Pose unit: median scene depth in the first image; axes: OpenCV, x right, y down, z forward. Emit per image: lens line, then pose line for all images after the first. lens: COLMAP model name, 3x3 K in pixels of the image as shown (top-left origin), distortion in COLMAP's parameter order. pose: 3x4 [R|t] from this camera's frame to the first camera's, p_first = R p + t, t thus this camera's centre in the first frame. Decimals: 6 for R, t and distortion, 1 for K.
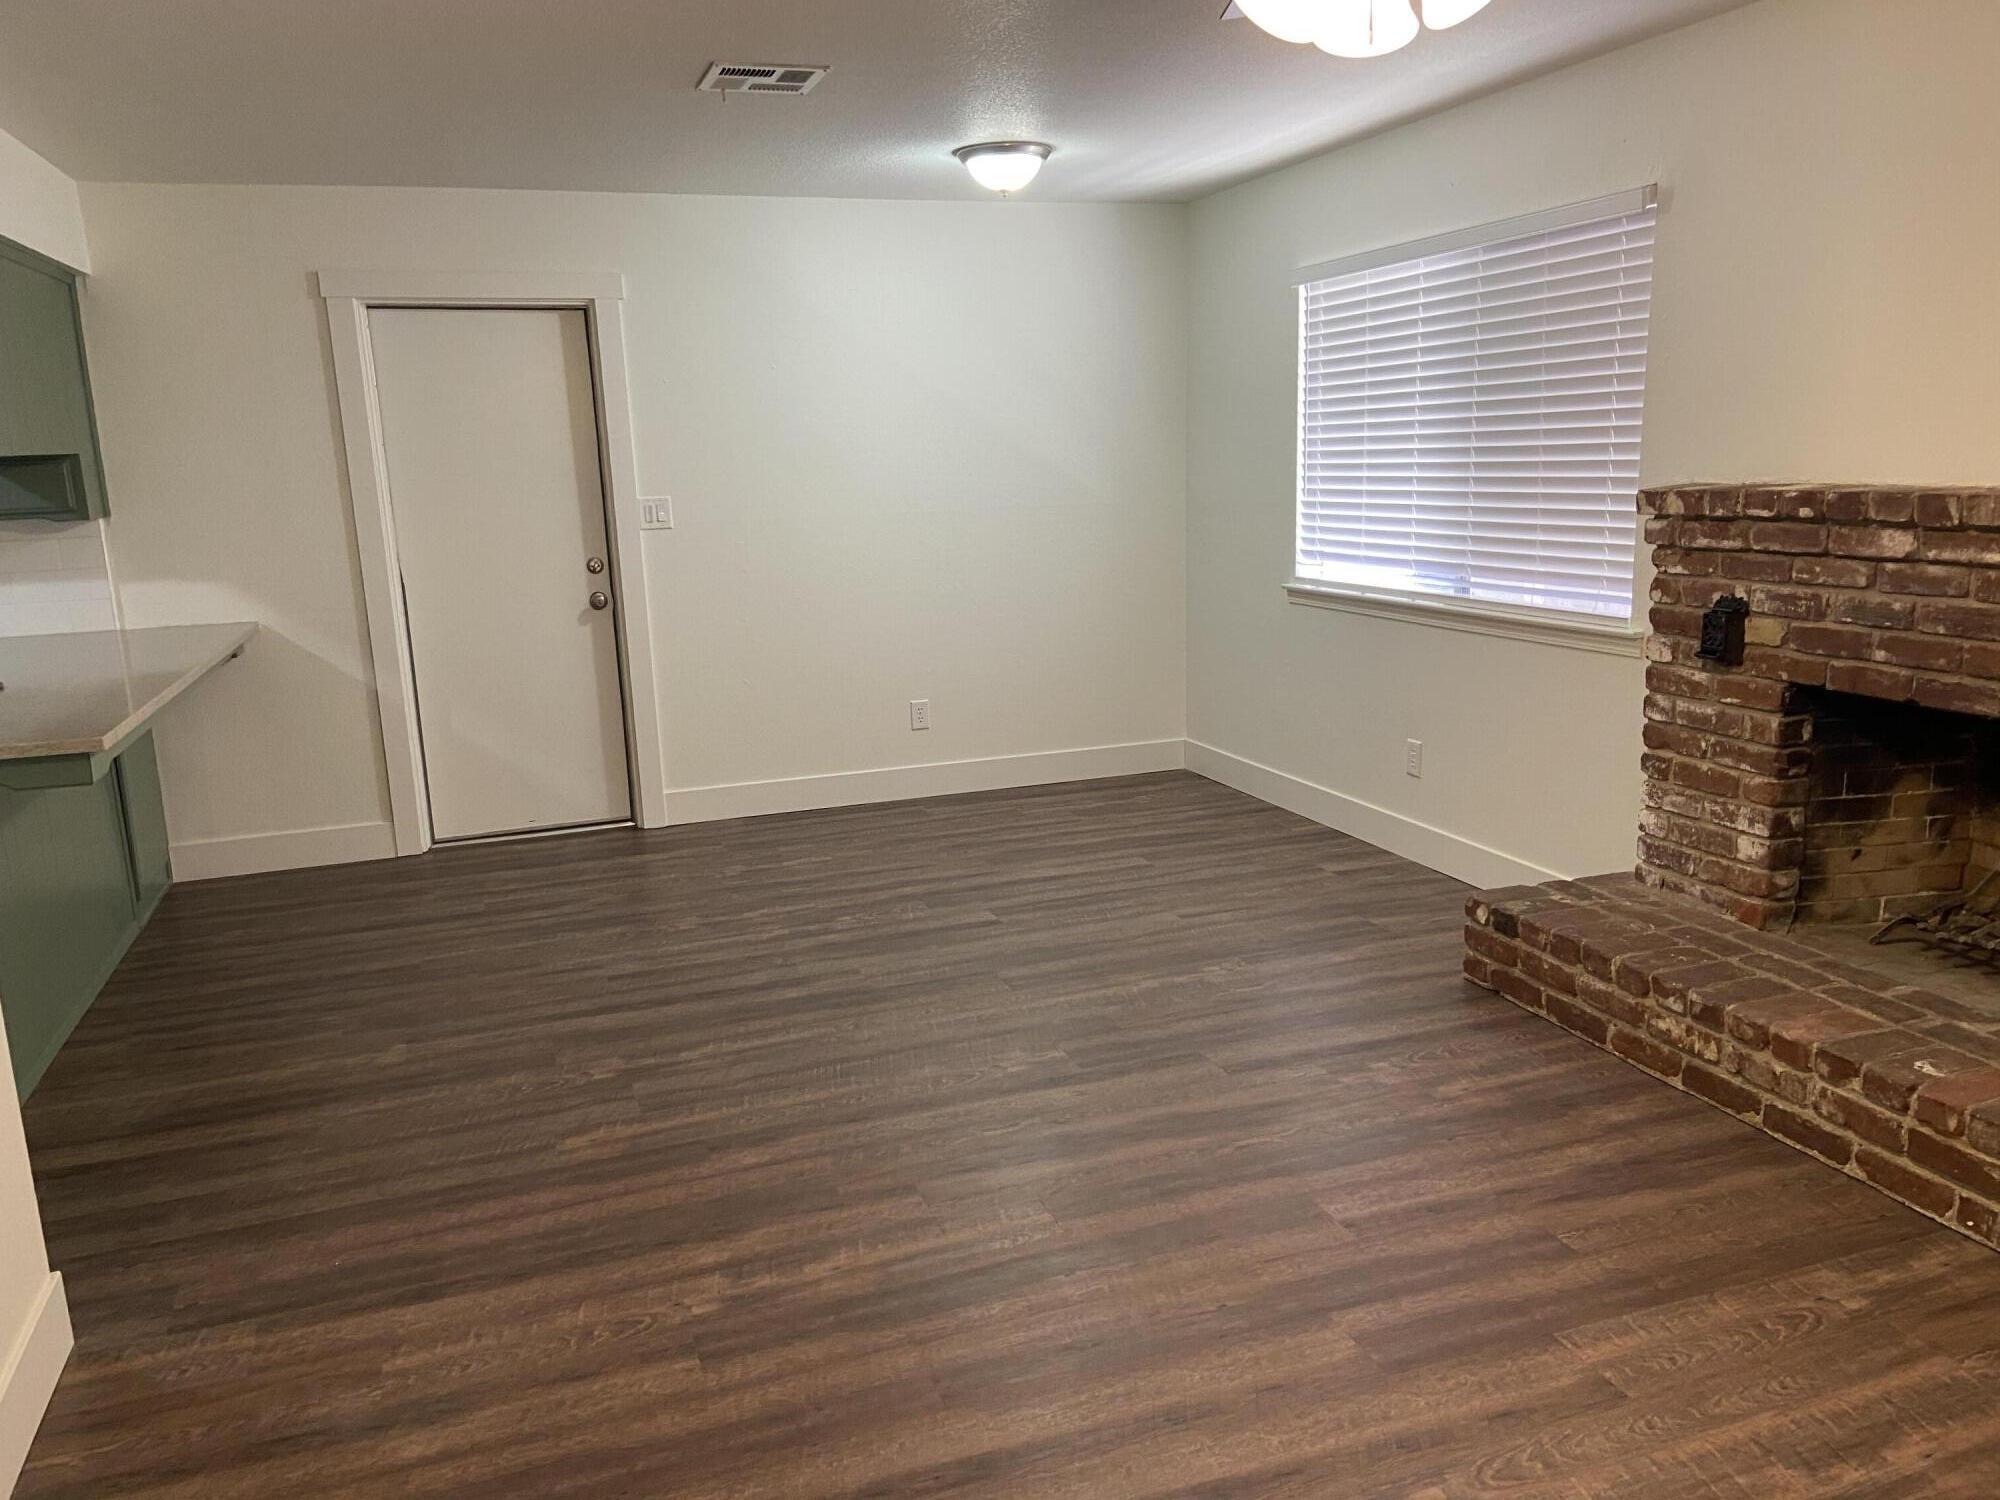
lens RADIAL K [[1513.2, 0, 983.1], [0, 1513.2, 763.8], [0, 0, 1]] dist [0.113438, -0.140012]
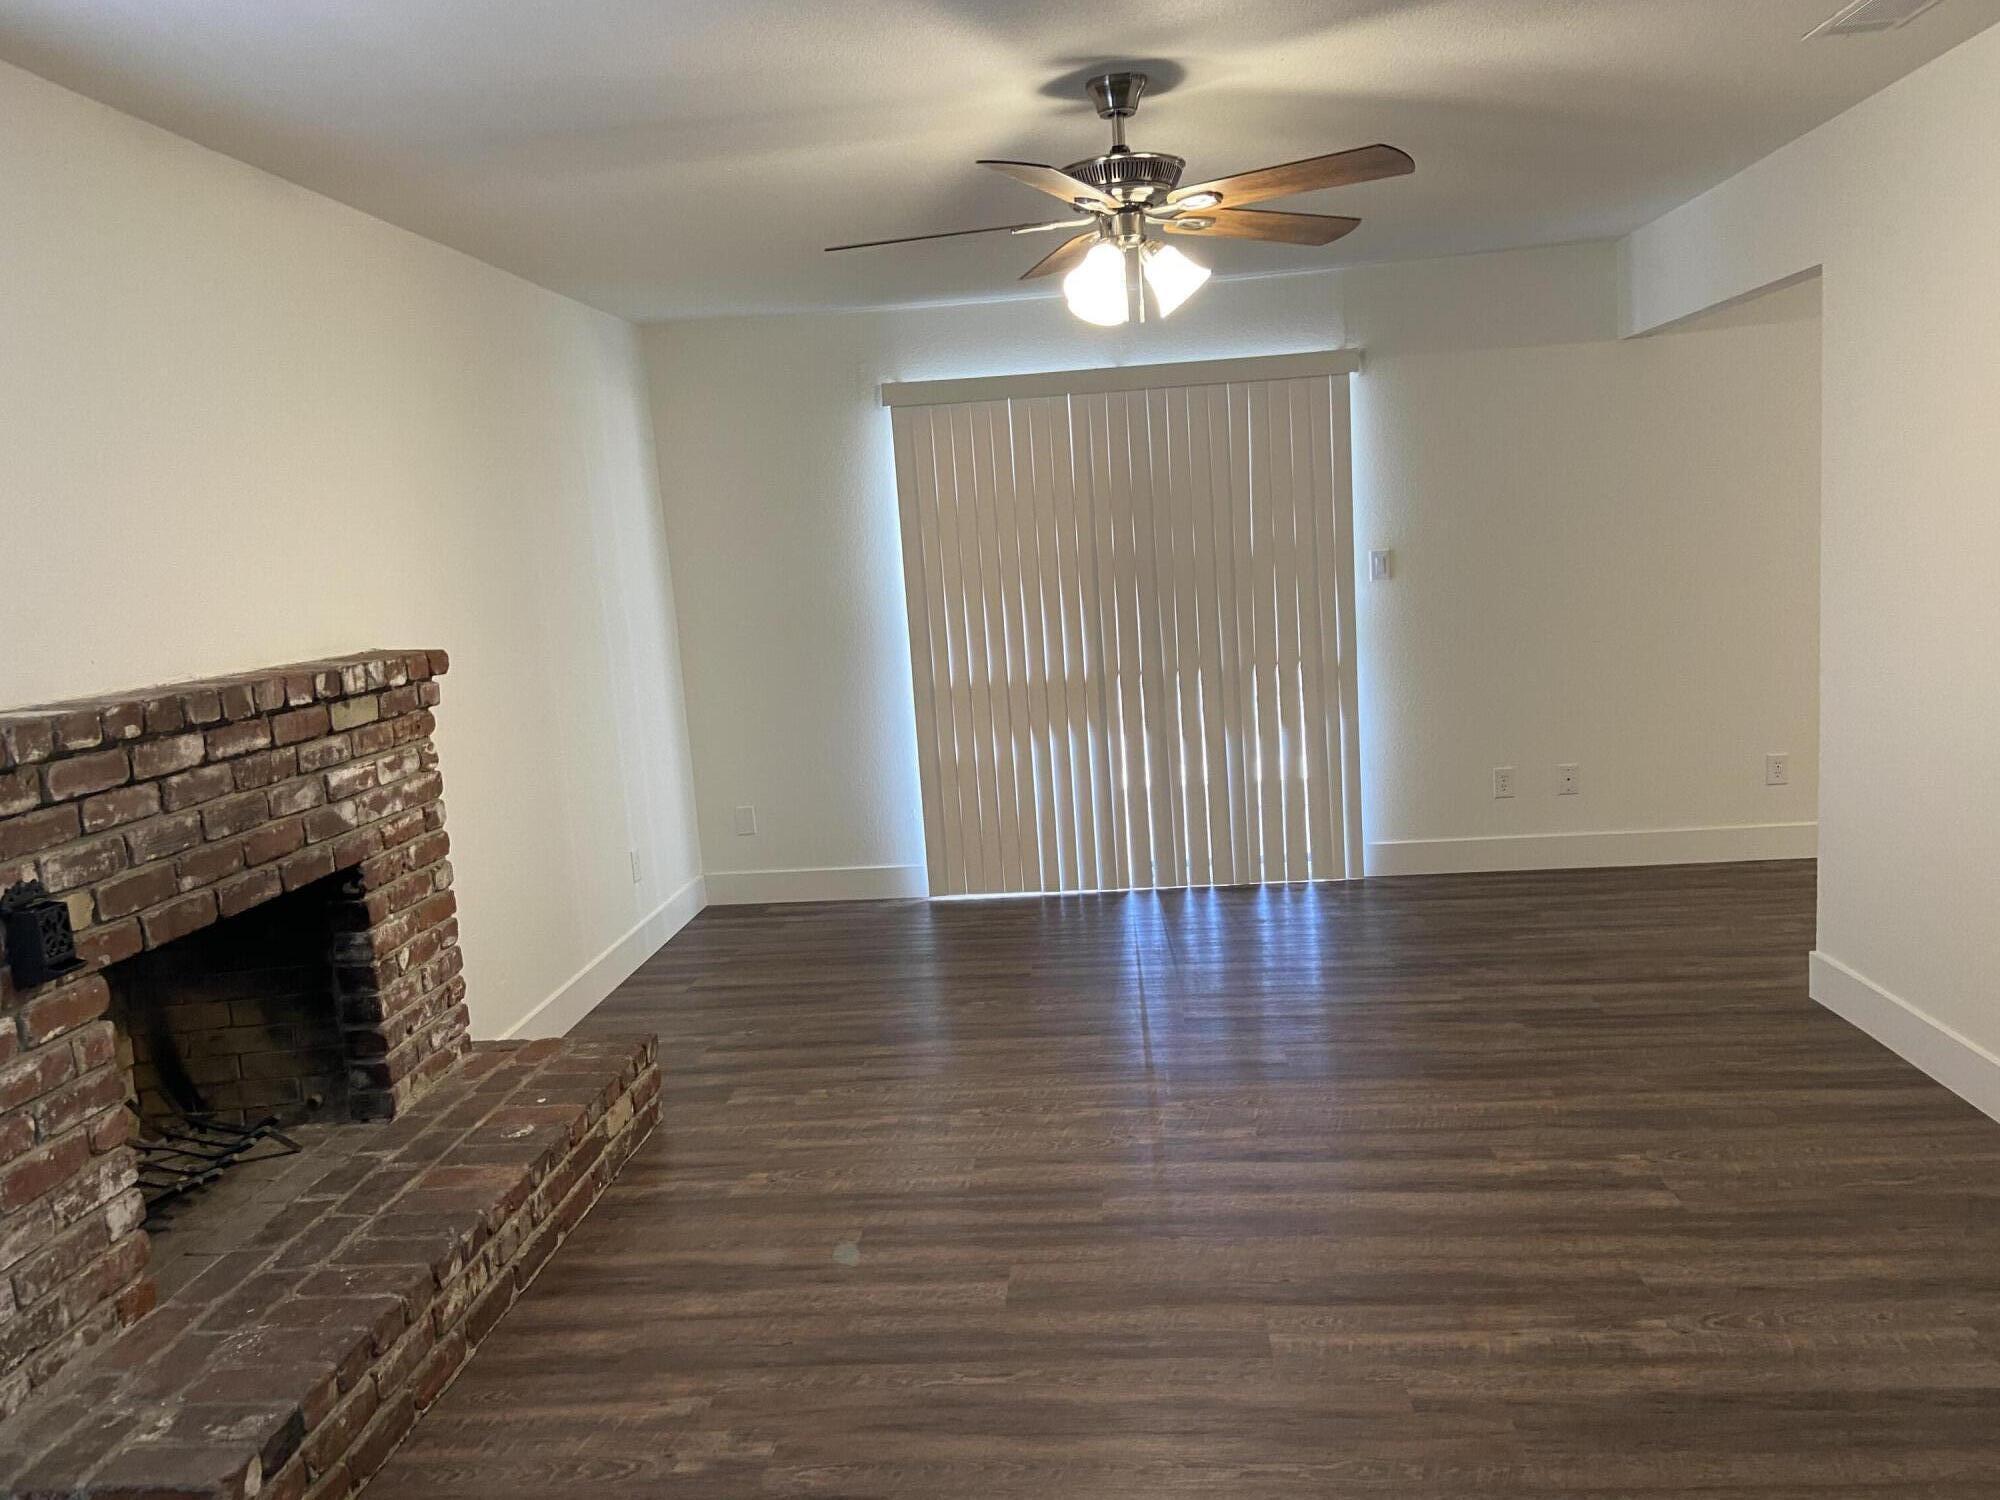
lens RADIAL K [[1513.2, 0, 981.5], [0, 1513.2, 756.0], [0, 0, 1]] dist [0.113438, -0.140012]
pose [[-0.905236, 0.041138, 0.422913, -0.177601], [0.185760, 0.933466, 0.306815, -0.306989], [-0.382153, 0.356300, -0.852648, 1.490583]]
